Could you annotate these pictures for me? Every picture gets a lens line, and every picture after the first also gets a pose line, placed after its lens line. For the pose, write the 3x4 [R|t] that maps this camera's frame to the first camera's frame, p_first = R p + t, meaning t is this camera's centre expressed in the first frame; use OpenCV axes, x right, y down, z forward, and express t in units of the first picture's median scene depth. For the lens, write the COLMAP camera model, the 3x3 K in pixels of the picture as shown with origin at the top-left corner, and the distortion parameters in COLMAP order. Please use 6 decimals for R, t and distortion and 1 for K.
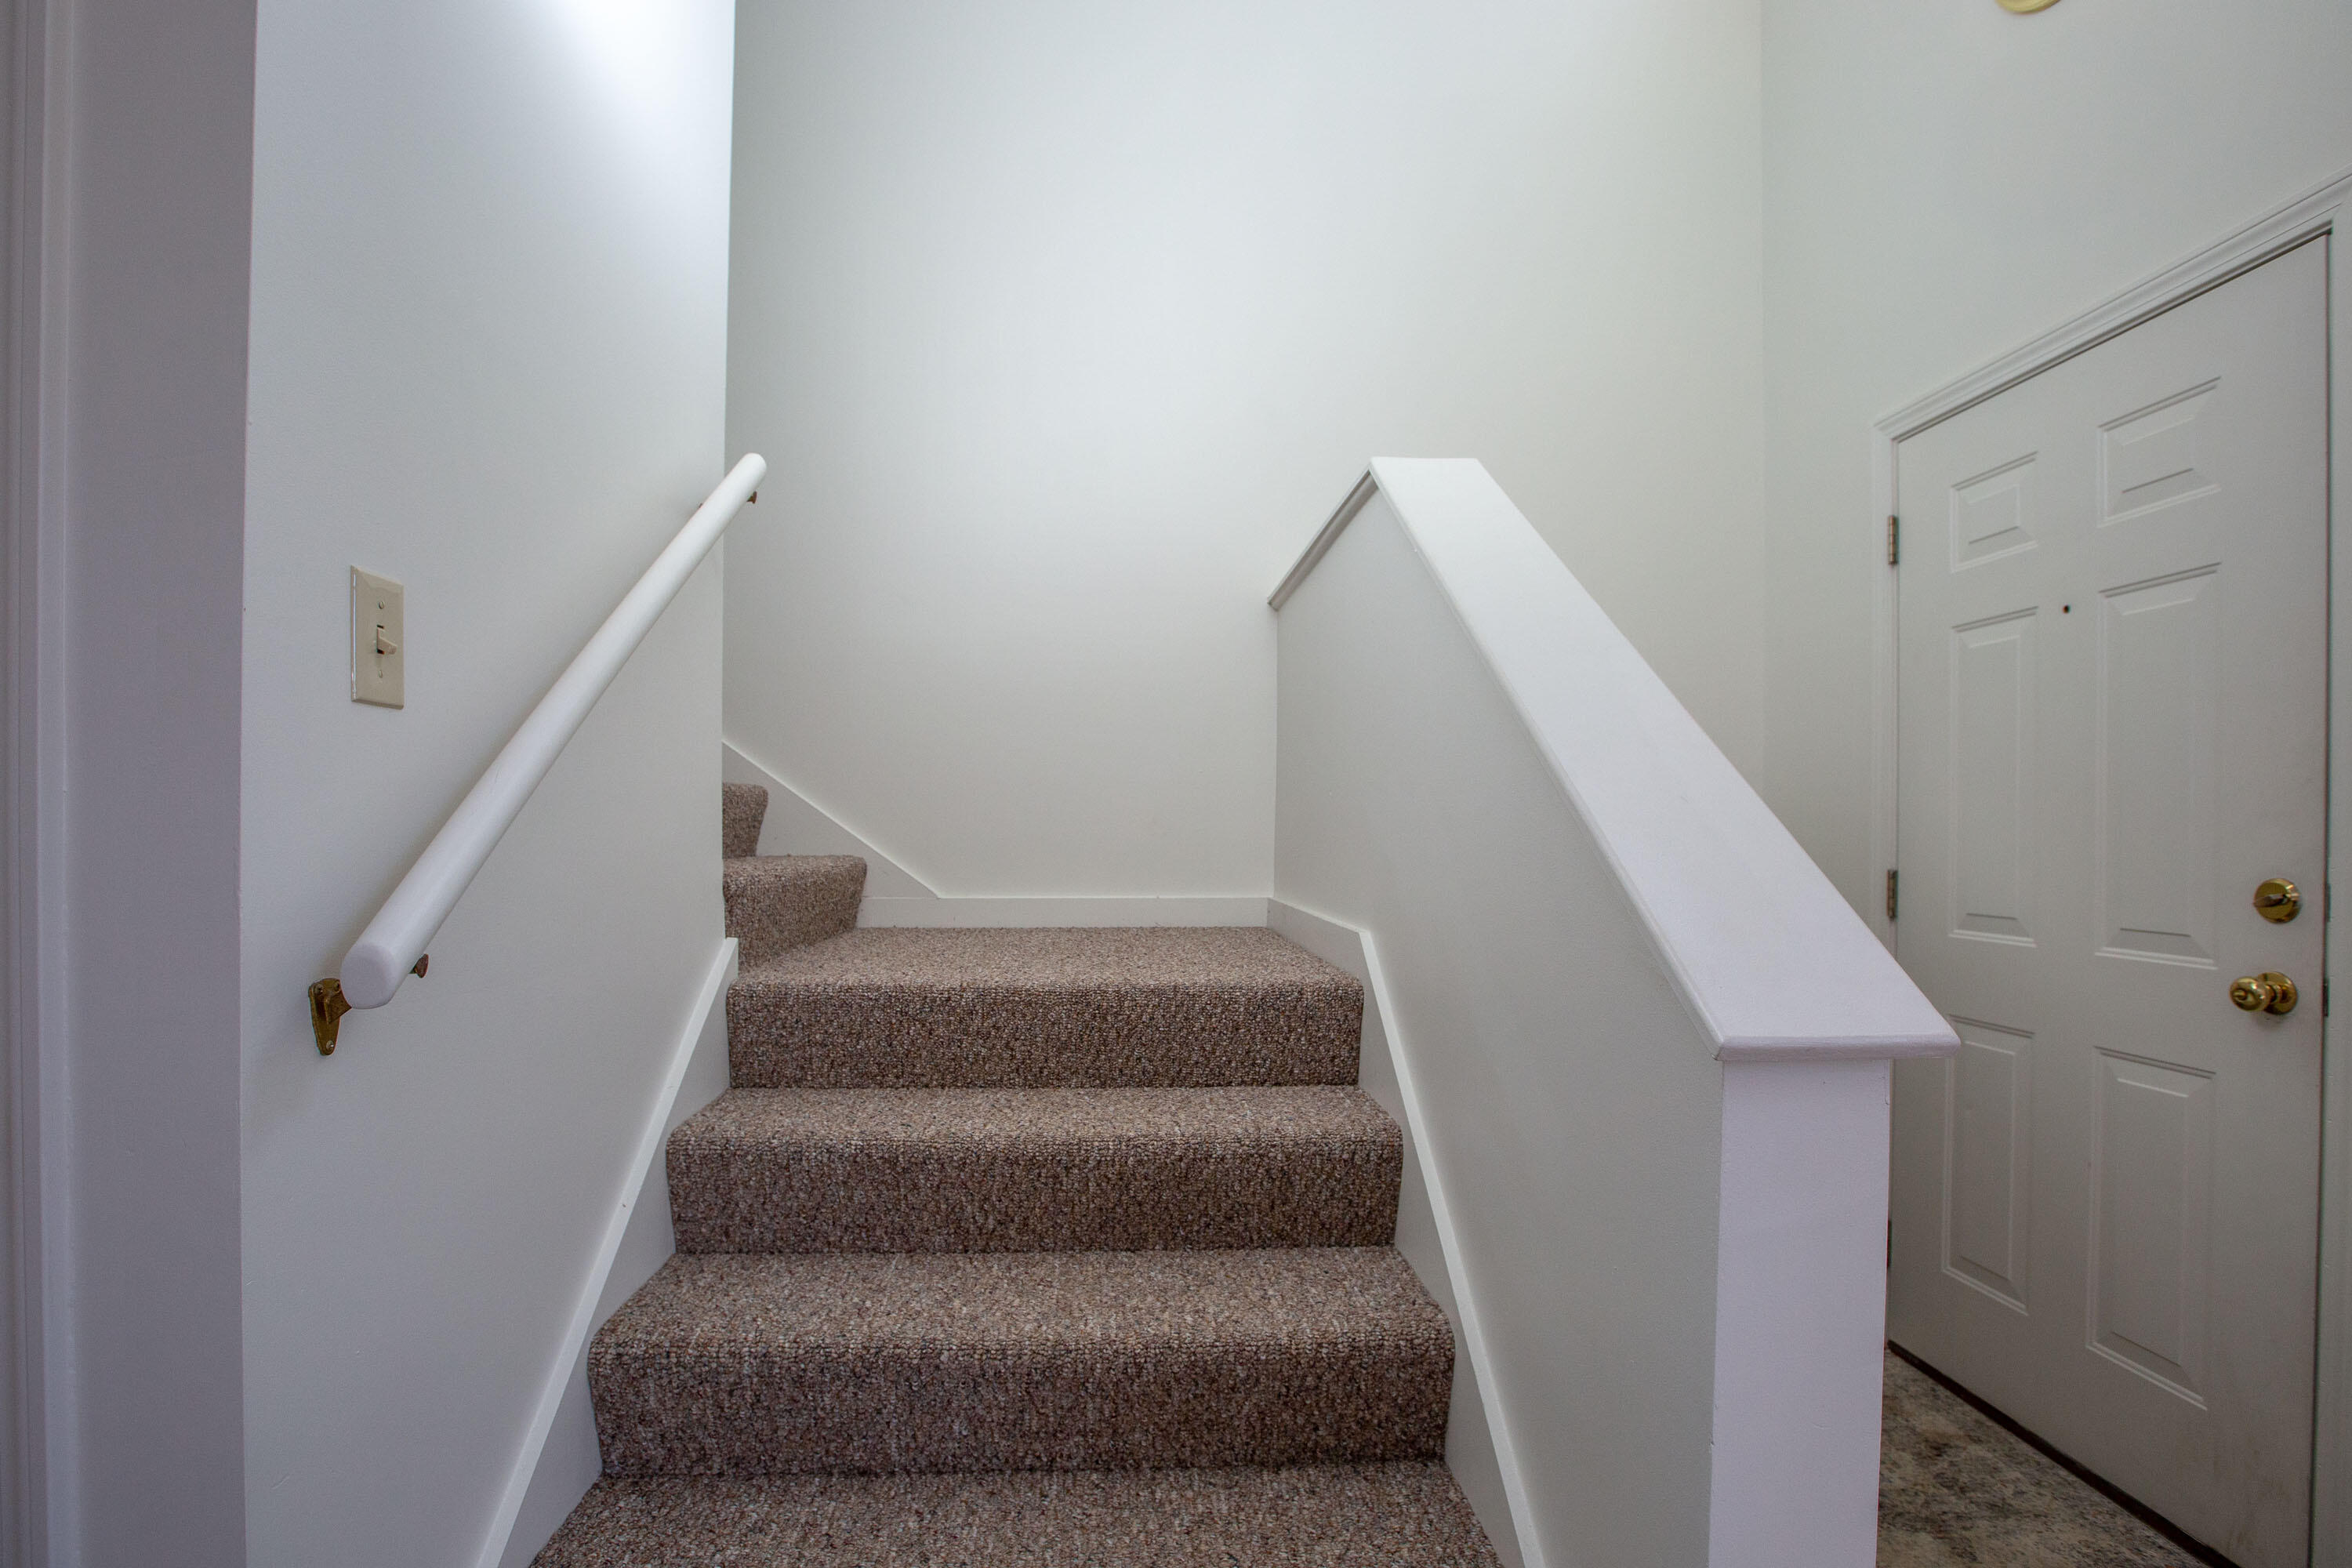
lens RADIAL K [[1156.8, 0, 1162.4], [0, 1156.8, 840.8], [0, 0, 1]] dist [-0.049019, 0.000426]
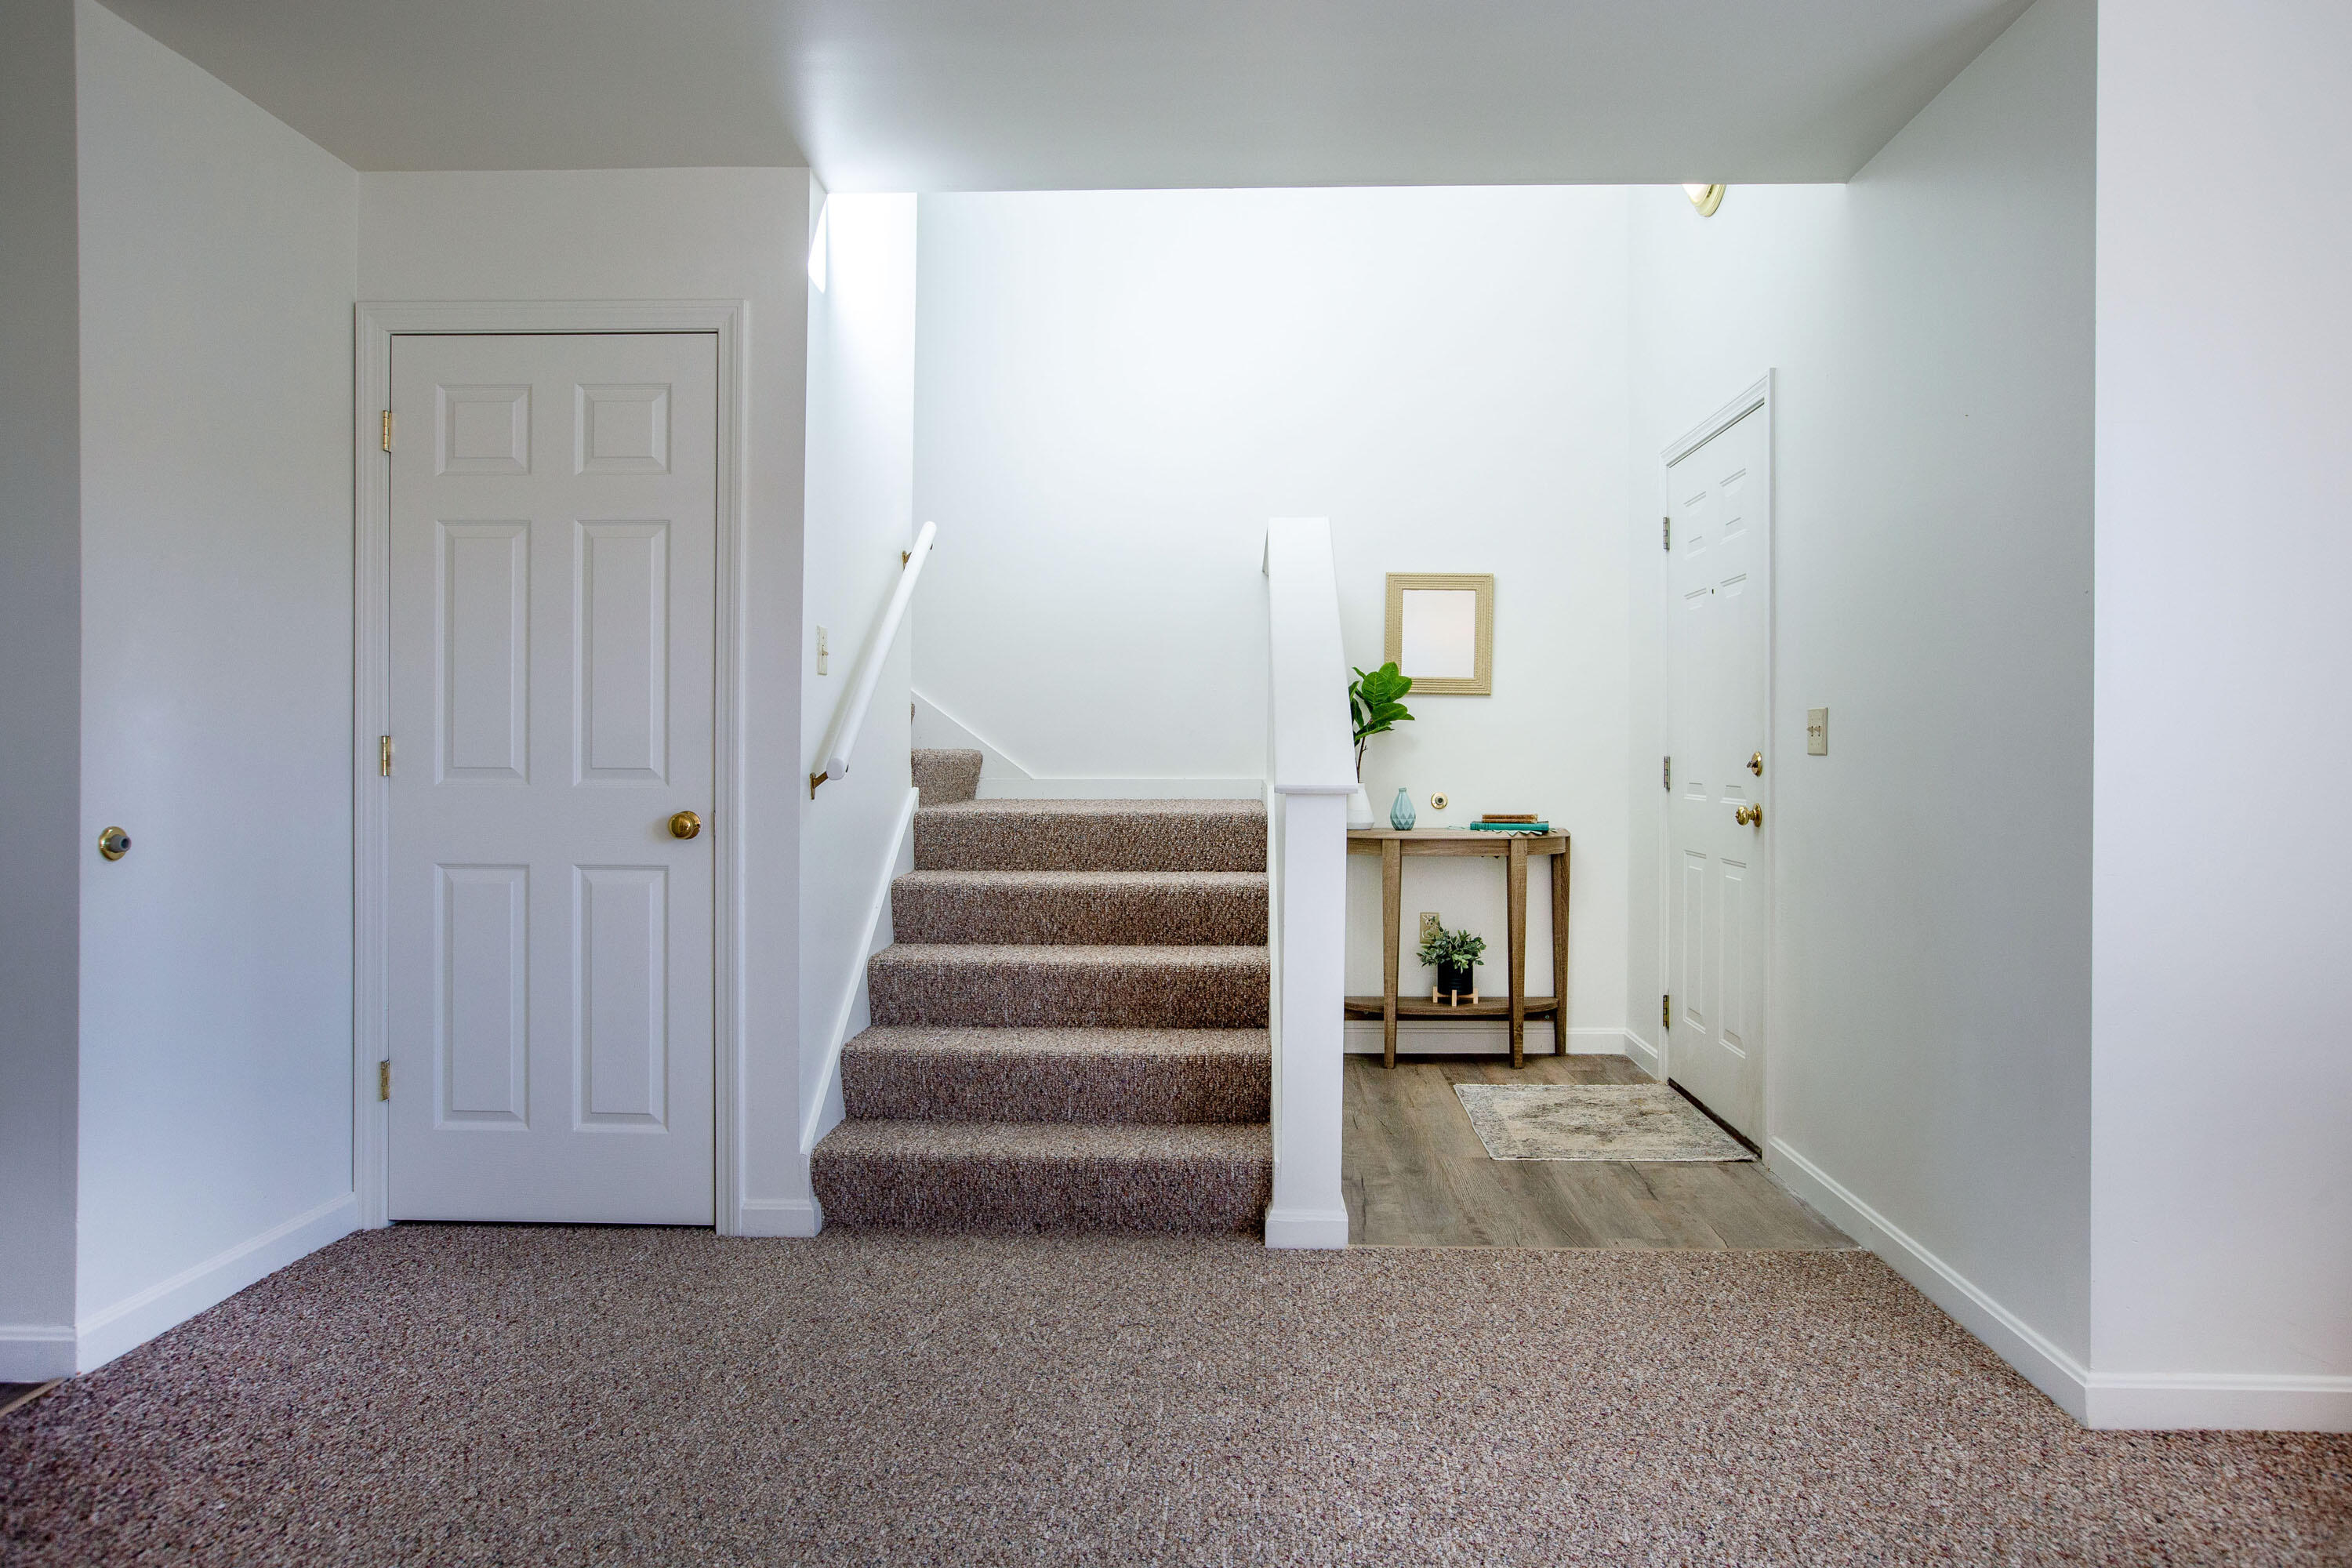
lens RADIAL K [[1489.2, 0, 1182.4], [0, 1489.2, 759.4], [0, 0, 1]] dist [-0.070514, 0.092729]
pose [[0.995362, 0.001691, -0.096181, 0.297896], [-0.002154, 0.999987, -0.004706, 0.058710], [0.096171, 0.004891, 0.995353, -1.443021]]
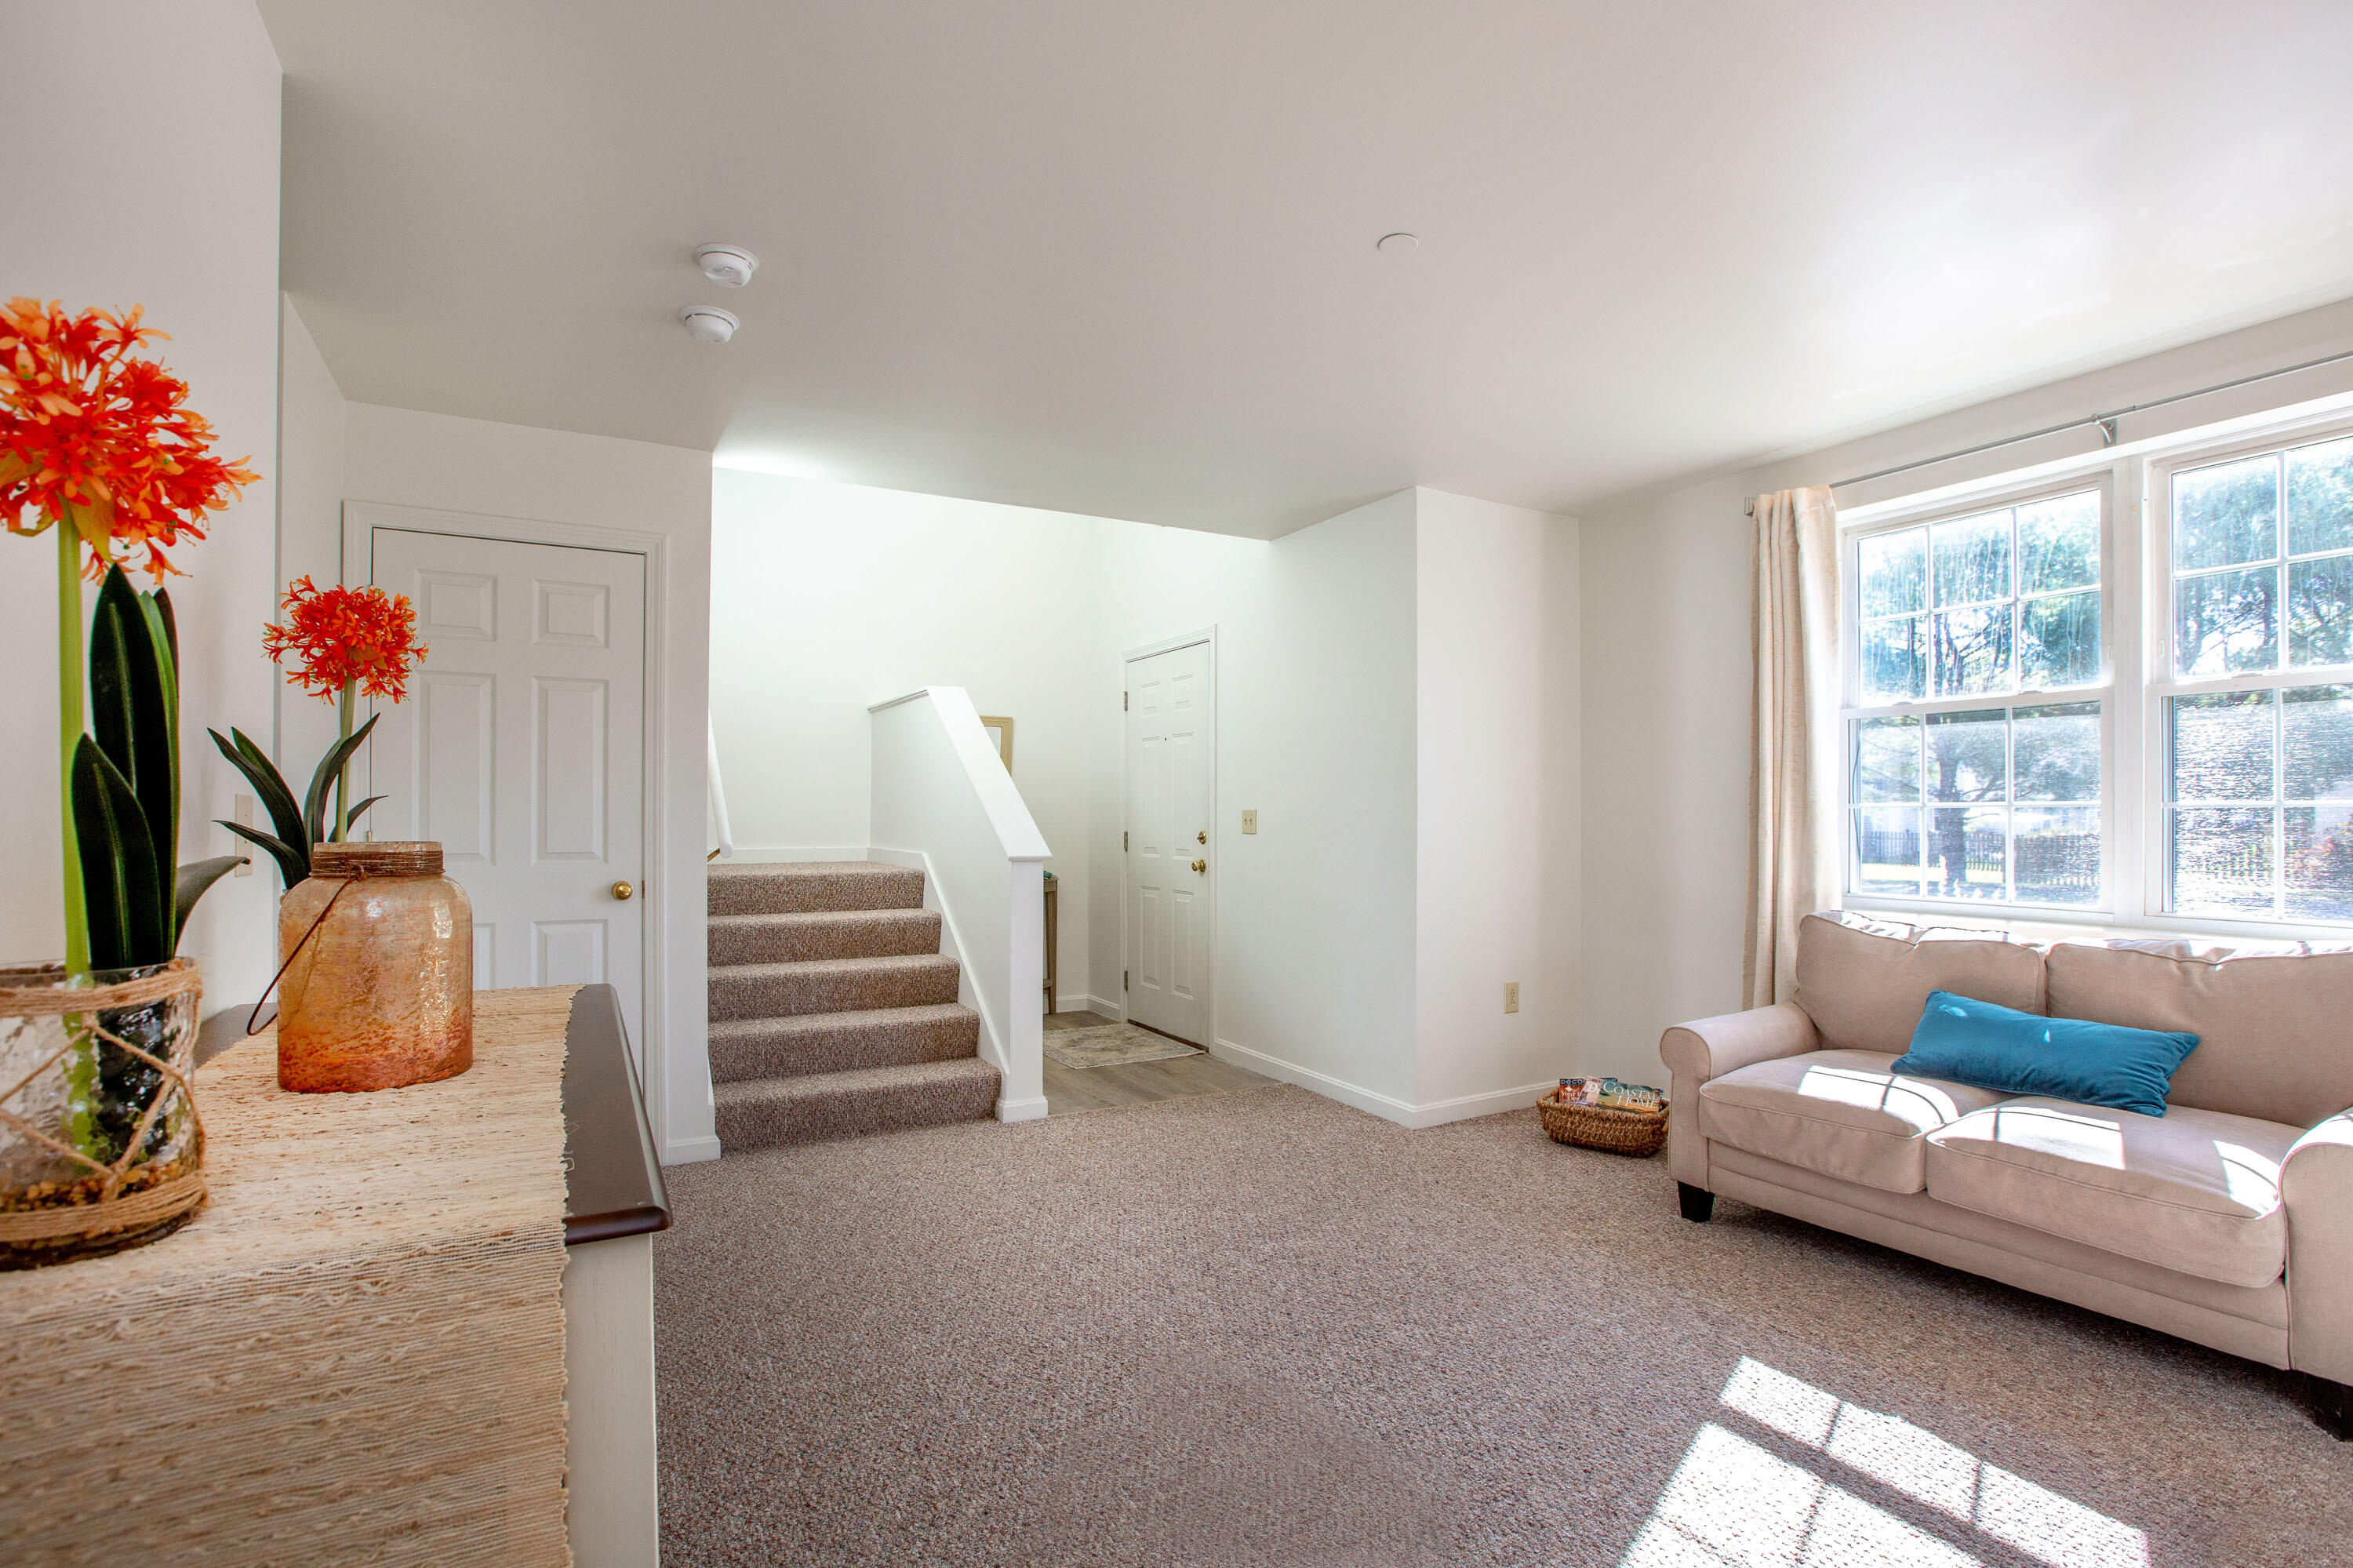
lens RADIAL K [[1157.3, 0, 1162.9], [0, 1157.3, 840.9], [0, 0, 1]] dist [-0.049019, 0.000426]
pose [[0.902755, -0.009695, 0.430045, -0.575069], [0.003193, 0.999869, 0.015838, 0.007985], [-0.430143, -0.012925, 0.902668, -2.011744]]
